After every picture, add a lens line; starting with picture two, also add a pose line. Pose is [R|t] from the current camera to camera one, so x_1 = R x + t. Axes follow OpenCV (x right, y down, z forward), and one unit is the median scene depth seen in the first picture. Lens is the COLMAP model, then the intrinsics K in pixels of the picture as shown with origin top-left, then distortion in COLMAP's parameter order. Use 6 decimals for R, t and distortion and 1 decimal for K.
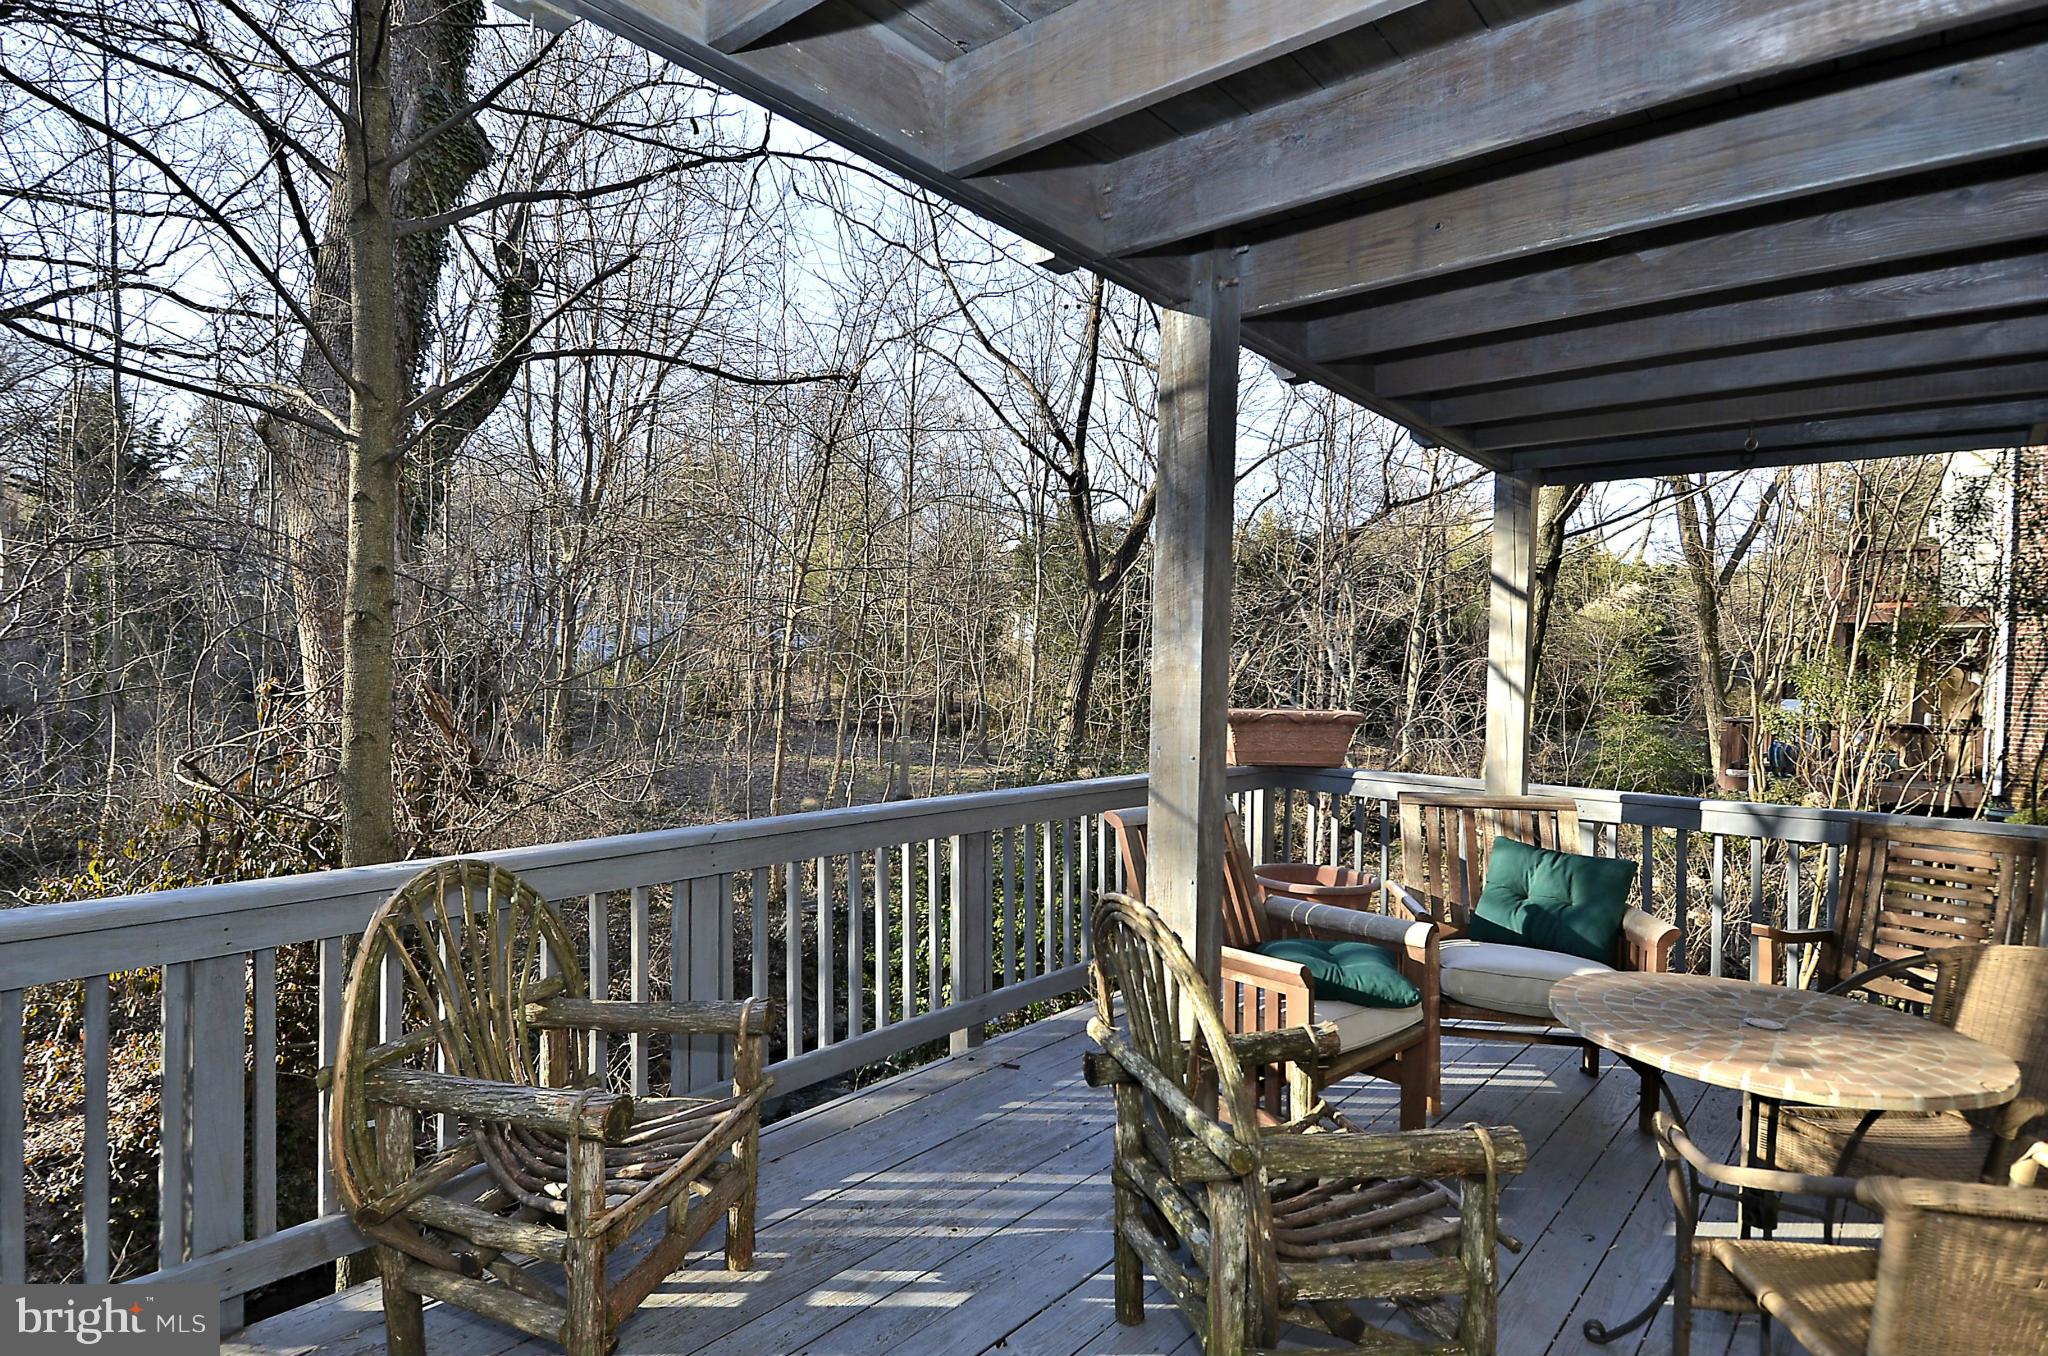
lens RADIAL K [[1069.4, 0, 1024.0], [0, 1069.4, 678.0], [0, 0, 1]] dist [0.062745, -0.047005]
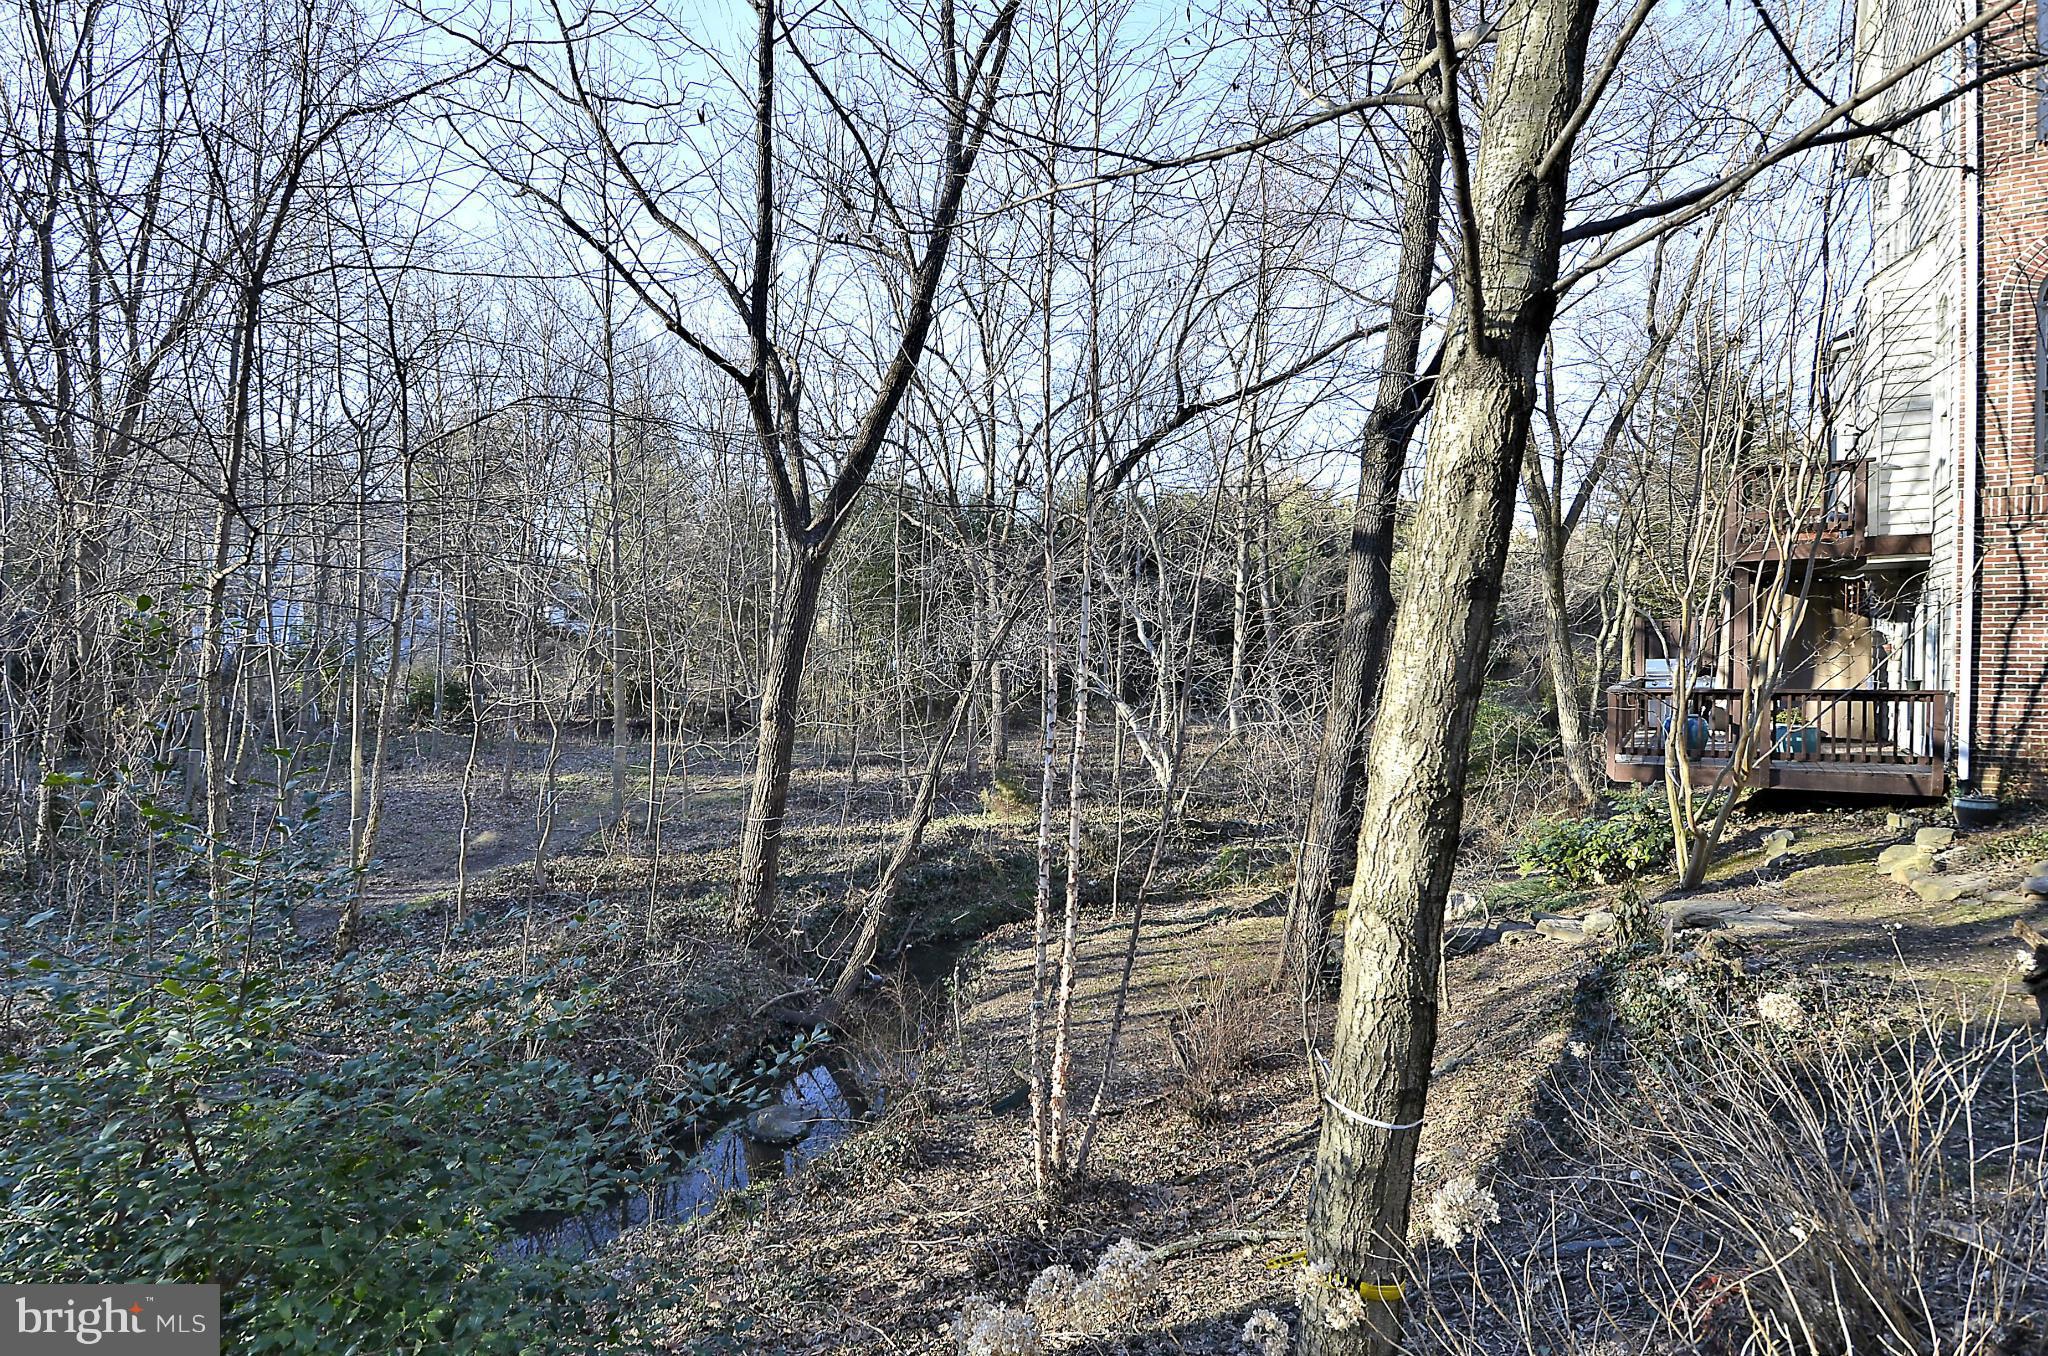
lens RADIAL K [[1069.4, 0, 1024.0], [0, 1069.4, 678.0], [0, 0, 1]] dist [0.062745, -0.047005]
pose [[0.989167, -0.039517, 0.141378, 0.096042], [0.036974, 0.999105, 0.020568, -0.001429], [-0.142064, -0.015118, 0.989742, 0.236153]]
